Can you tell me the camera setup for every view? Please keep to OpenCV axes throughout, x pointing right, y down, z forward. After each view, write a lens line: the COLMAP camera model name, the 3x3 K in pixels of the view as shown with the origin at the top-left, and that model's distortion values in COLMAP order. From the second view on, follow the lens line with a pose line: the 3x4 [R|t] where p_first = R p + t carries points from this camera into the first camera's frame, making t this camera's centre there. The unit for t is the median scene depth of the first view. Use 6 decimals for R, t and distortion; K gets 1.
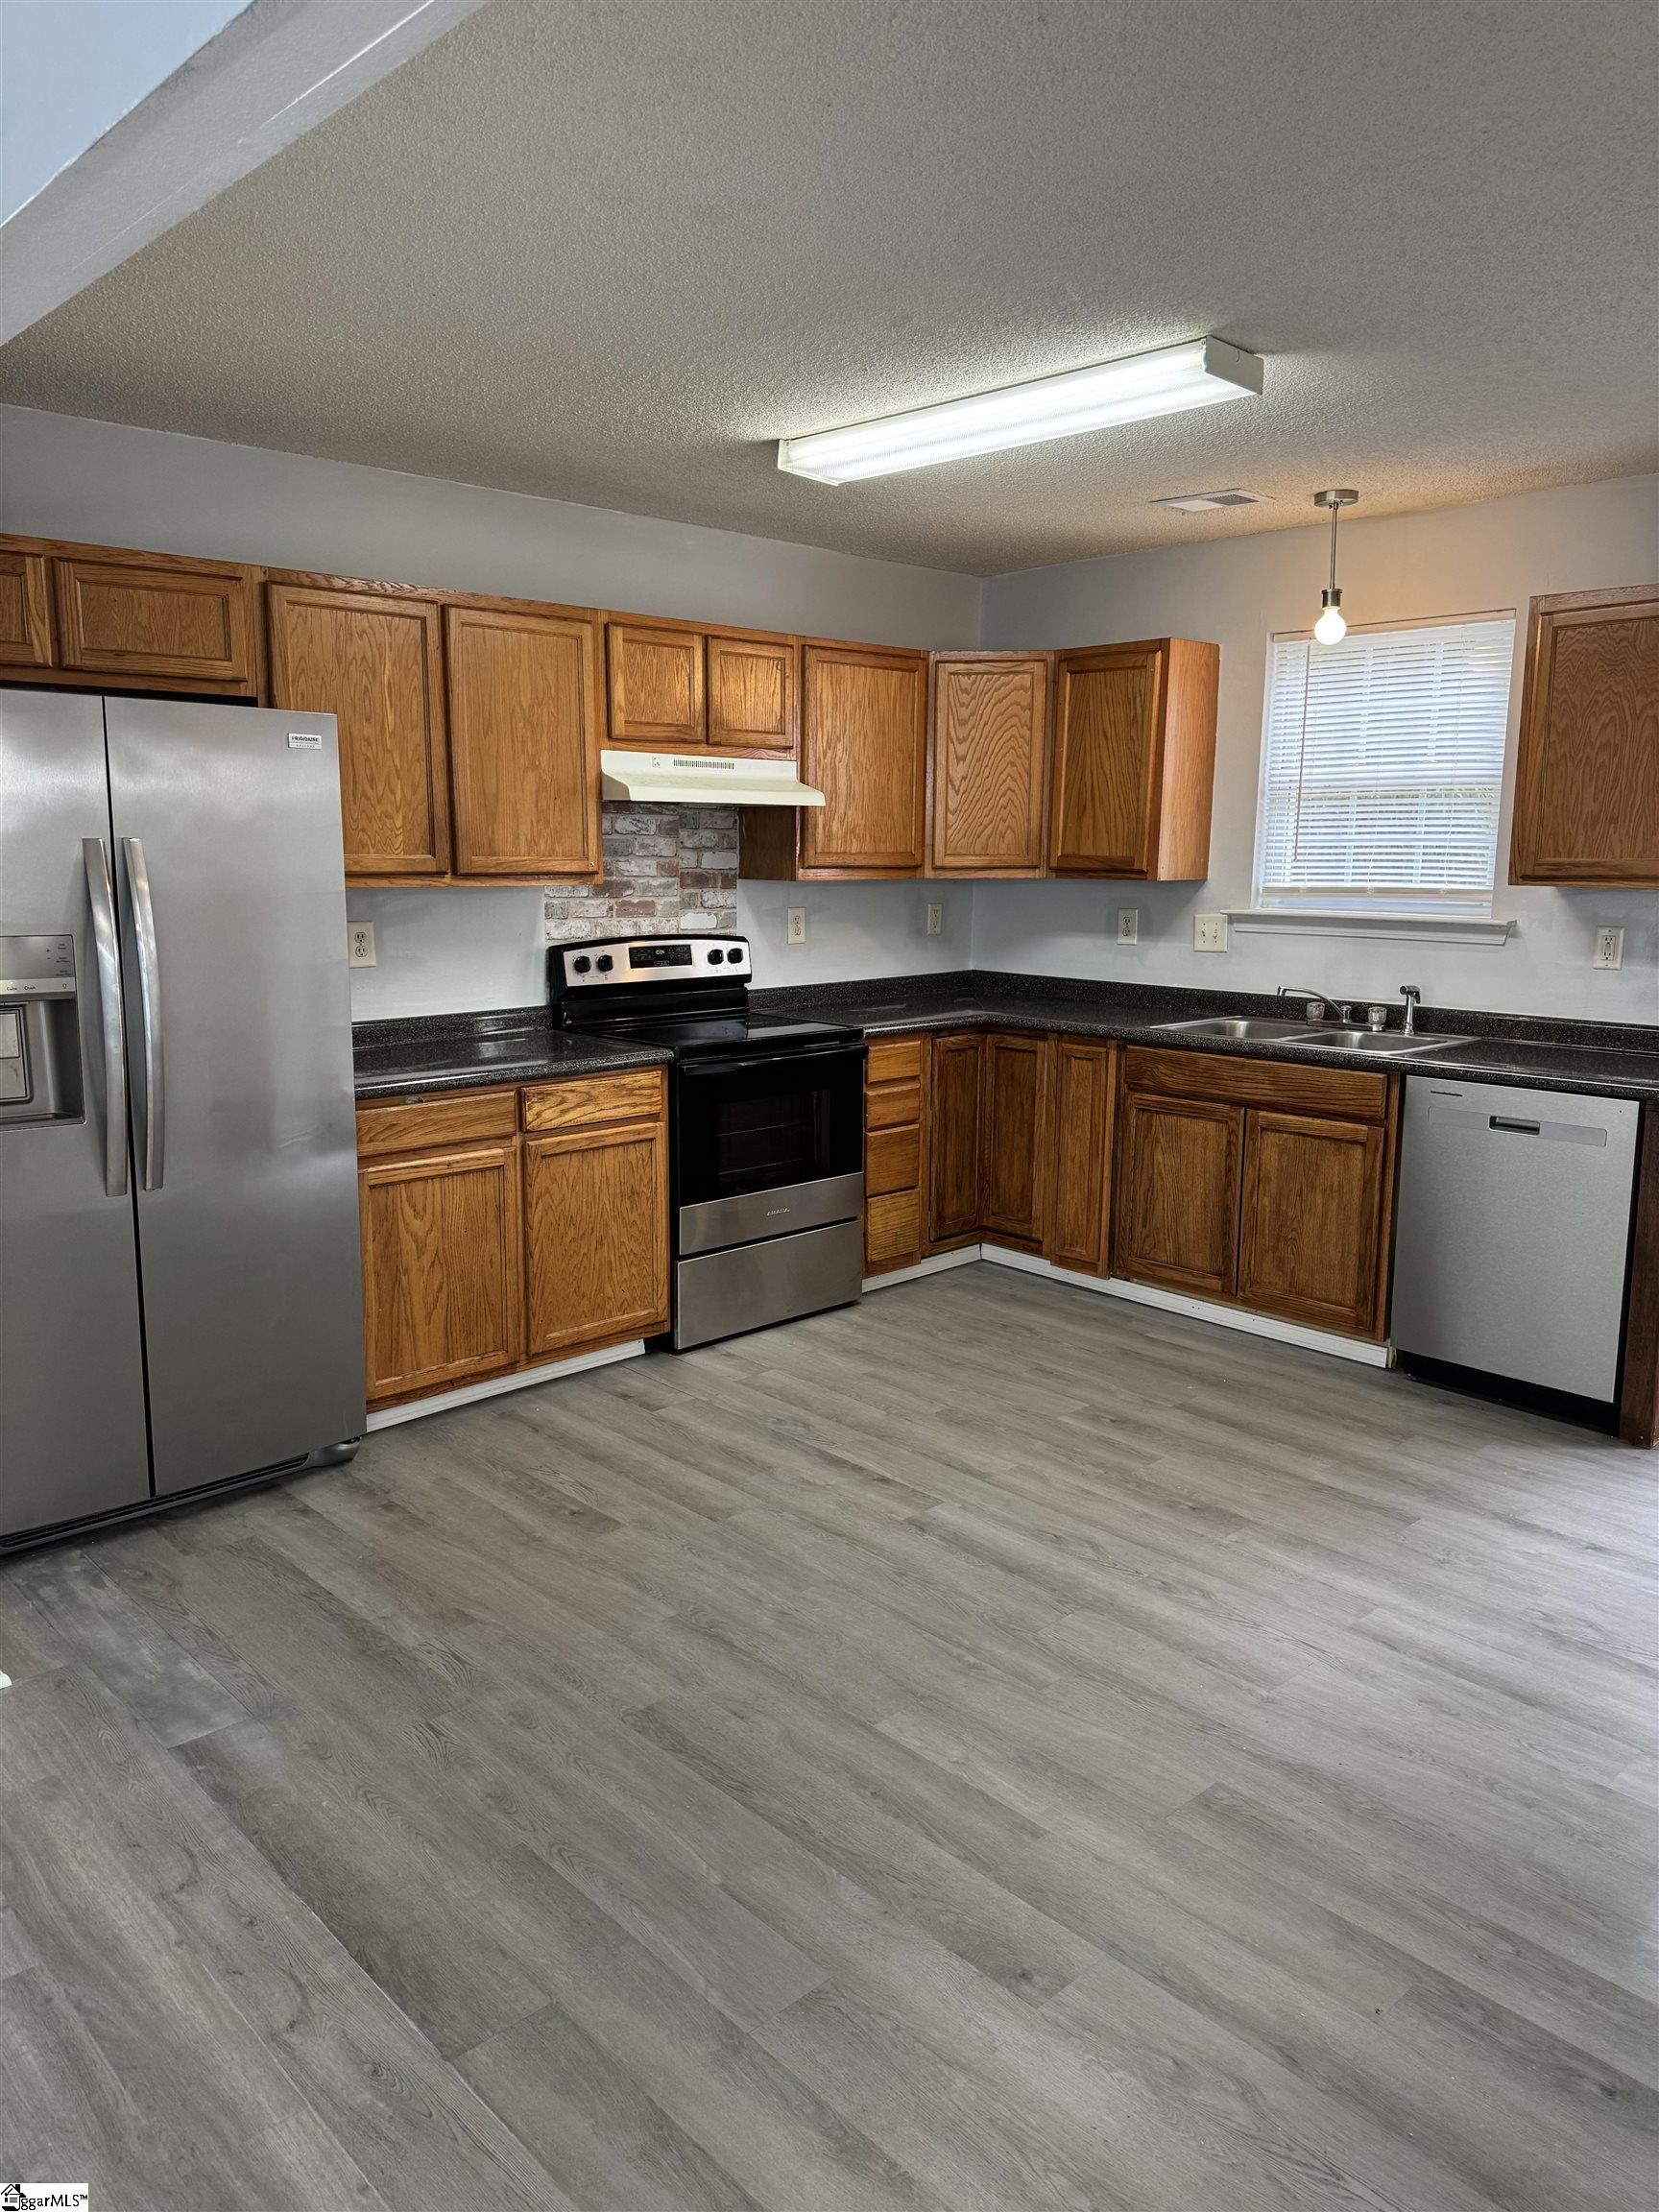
lens RADIAL K [[1547.8, 0, 829.5], [0, 1547.8, 1106.0], [0, 0, 1]] dist [0.167247, -0.338472]
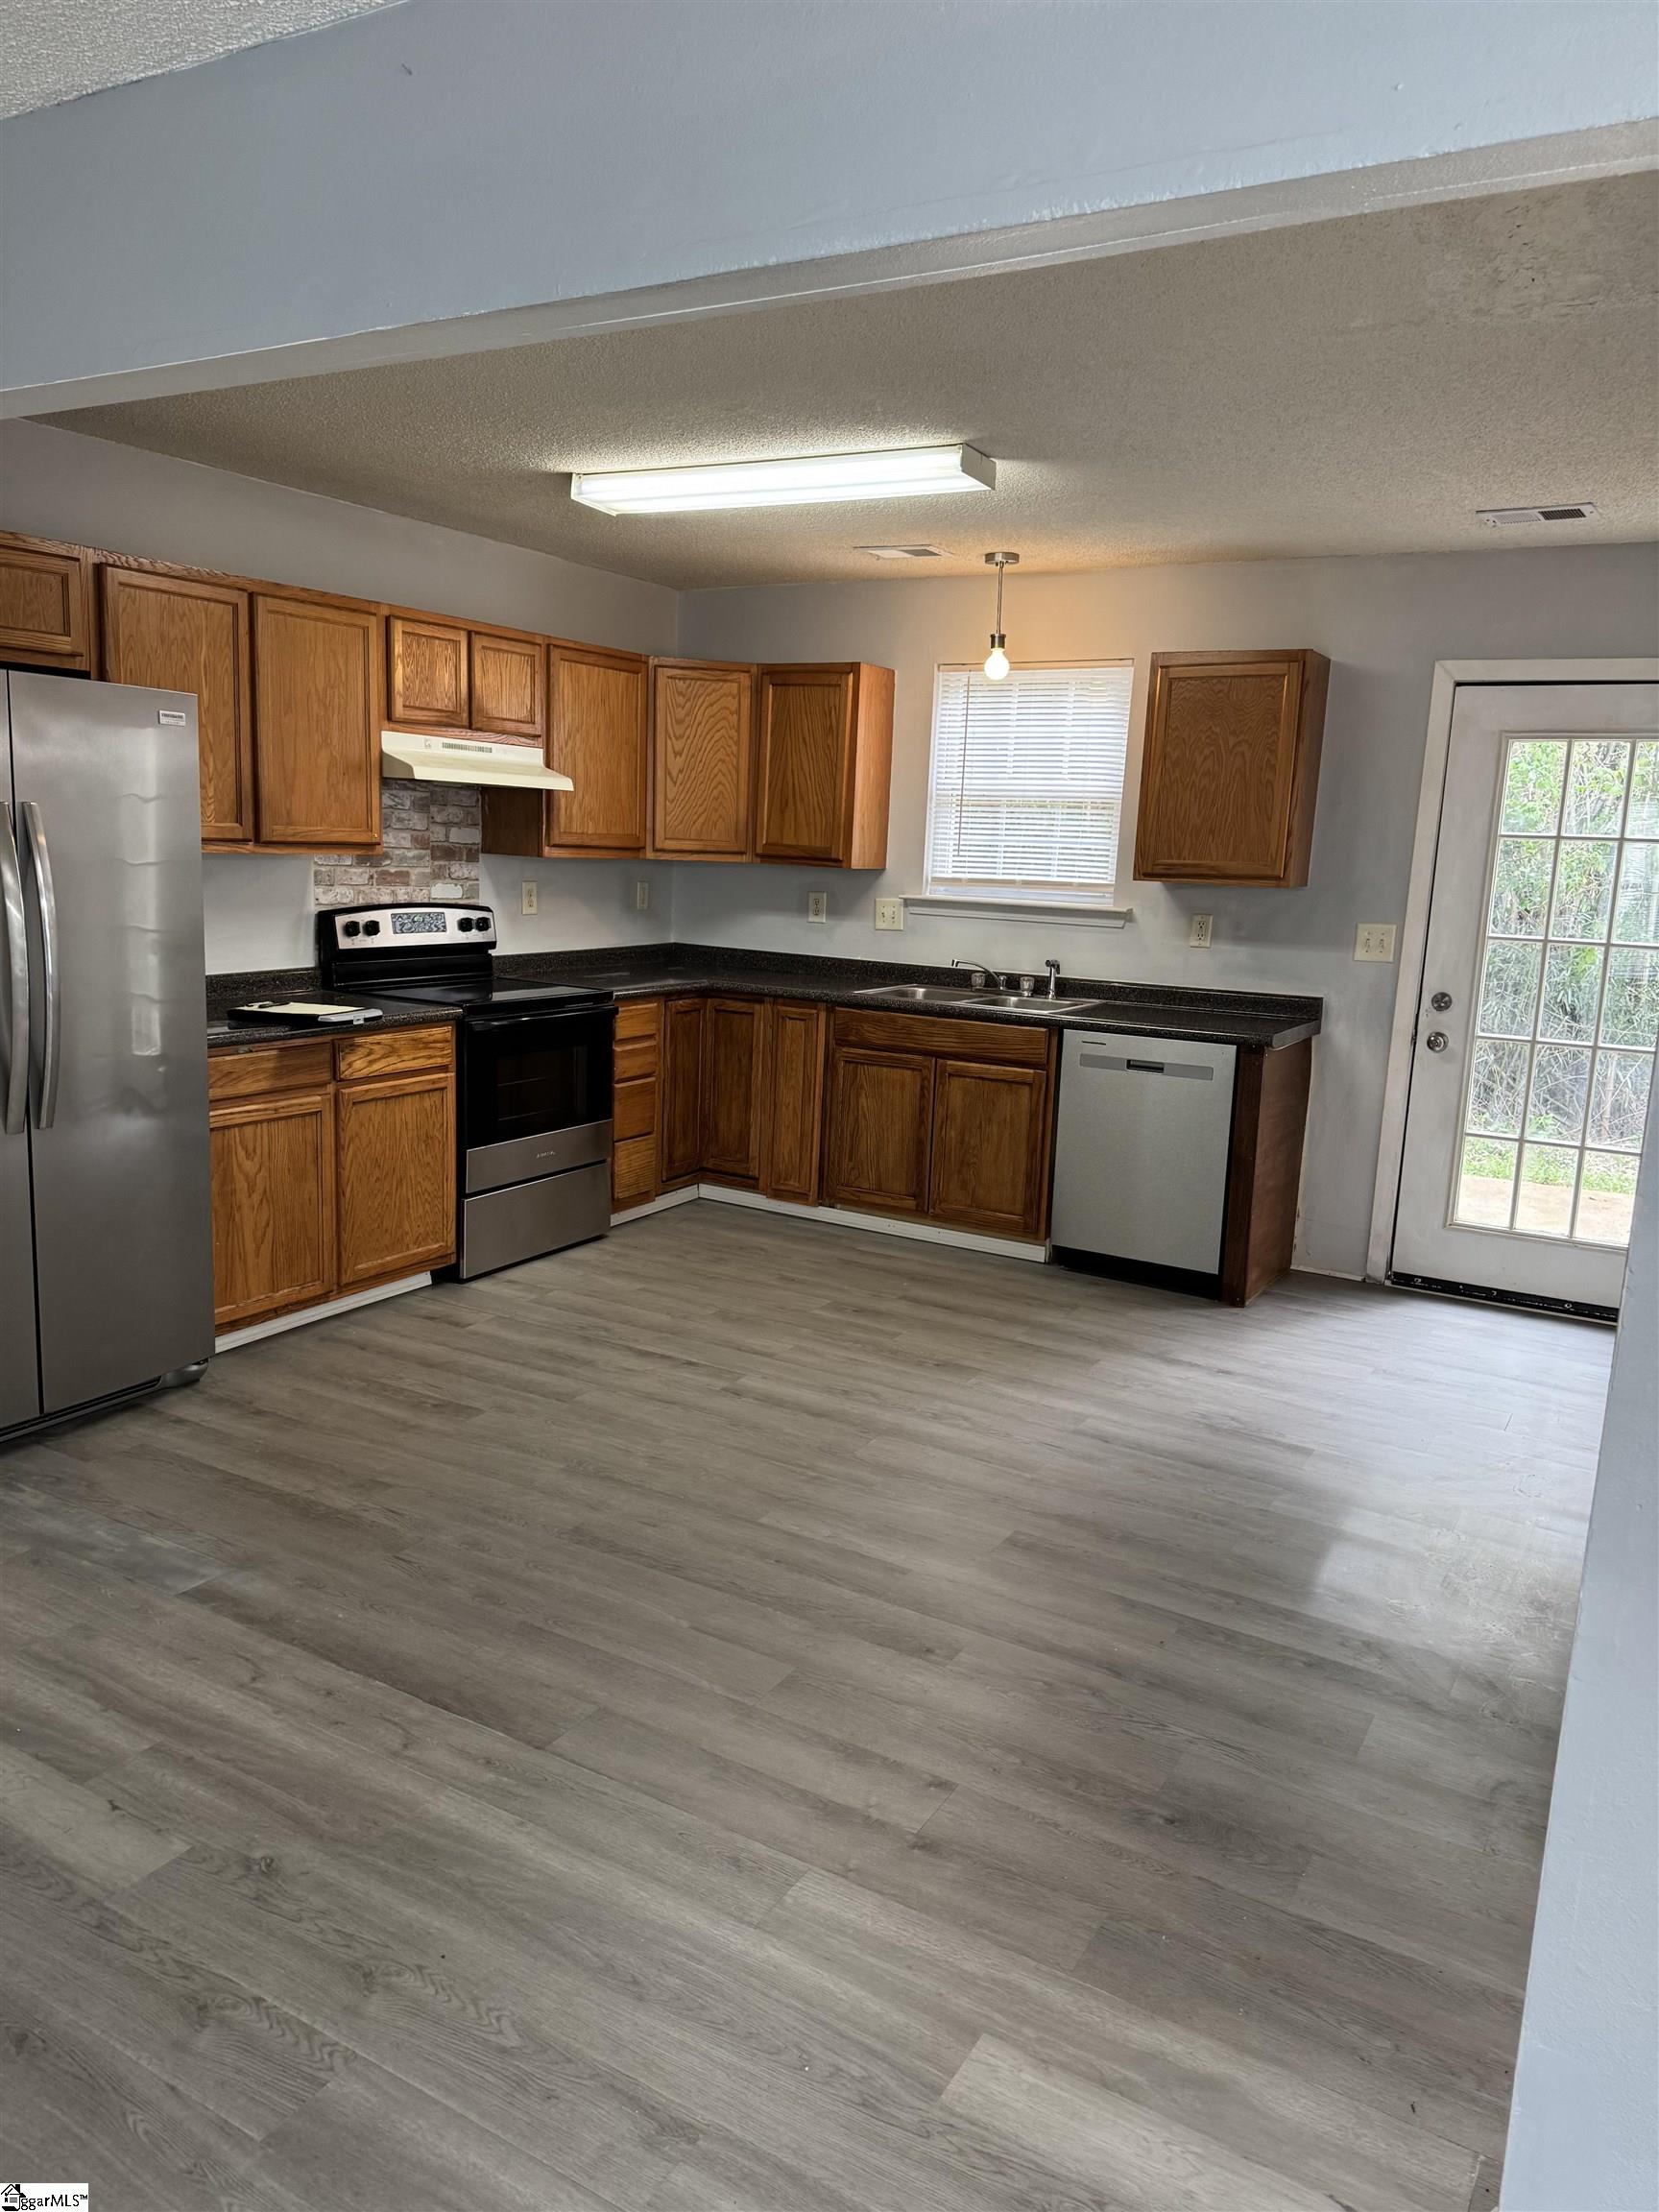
lens RADIAL K [[1546.2, 0, 835.2], [0, 1546.2, 1118.3], [0, 0, 1]] dist [0.190956, -0.423134]
pose [[0.957970, -0.018720, 0.286258, -0.165607], [0.013219, 0.999689, 0.021140, 0.022874], [-0.286564, -0.016467, 0.957919, -0.145710]]
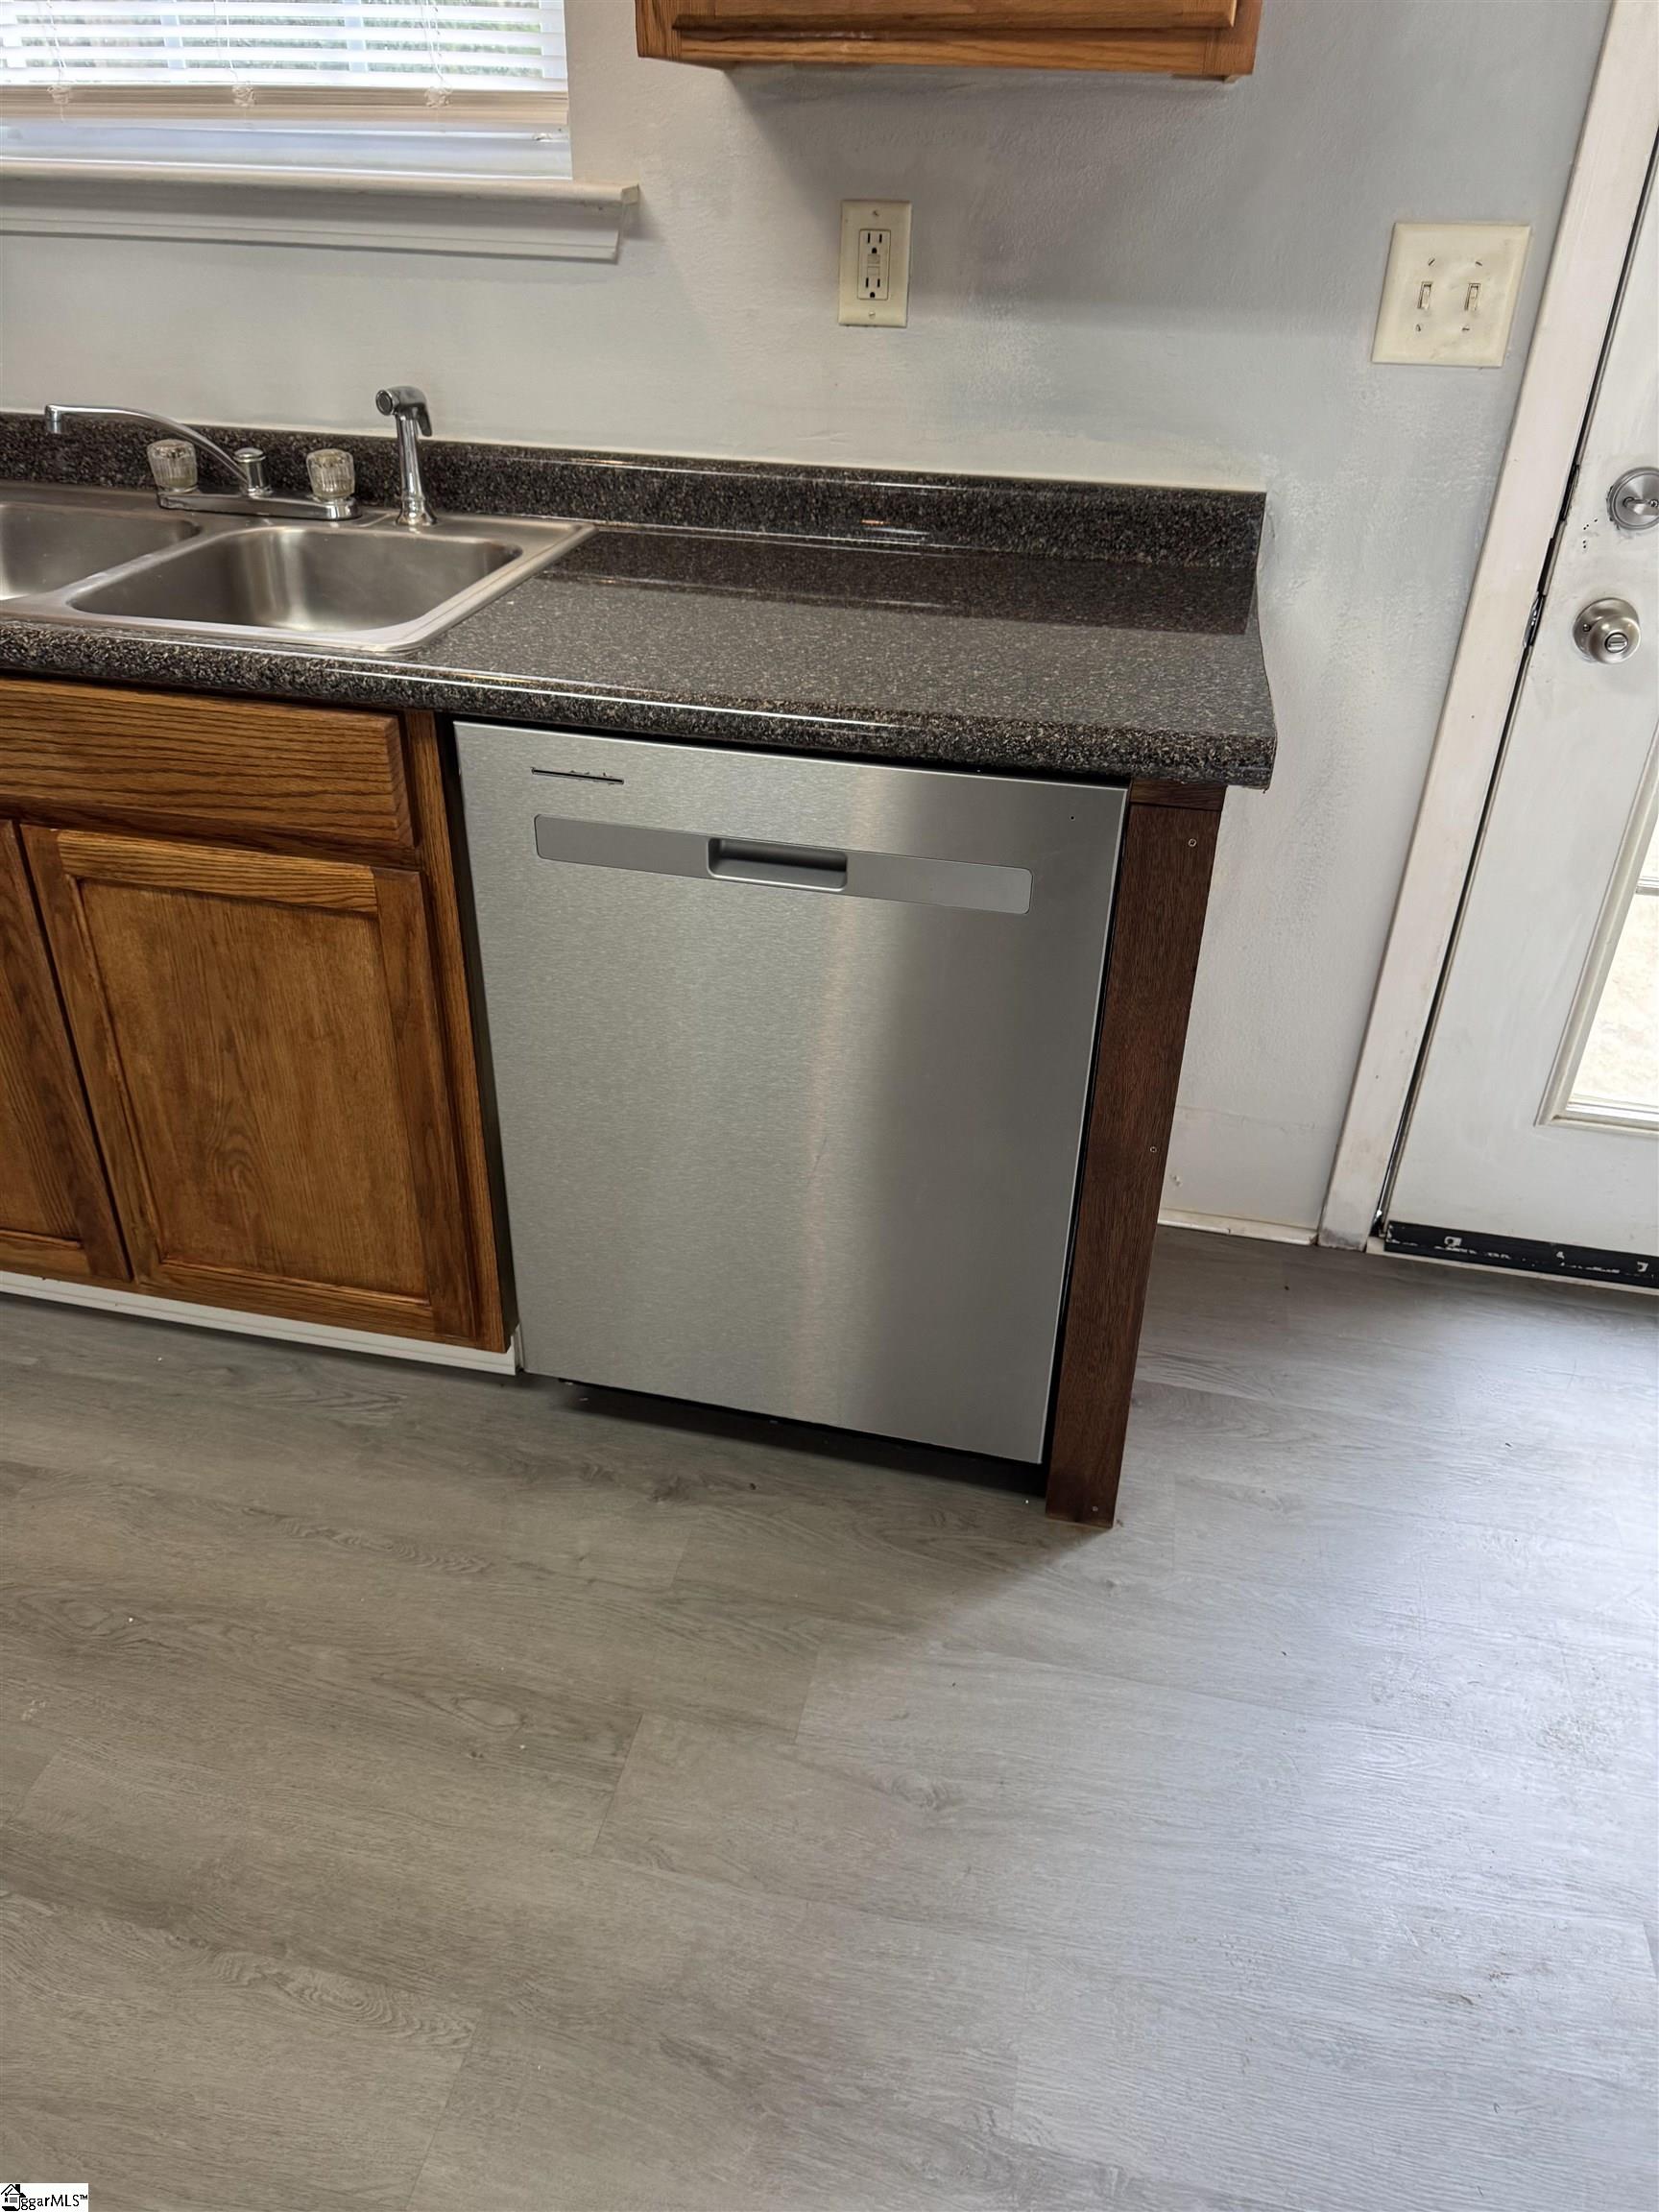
lens RADIAL K [[1564.0, 0, 823.2], [0, 1564.0, 1103.3], [0, 0, 1]] dist [0.003869, -0.004547]
pose [[0.818091, -0.289508, 0.496902, 0.236894], [0.076400, 0.911099, 0.405046, -0.070296], [-0.569991, -0.293401, 0.767480, 0.662369]]
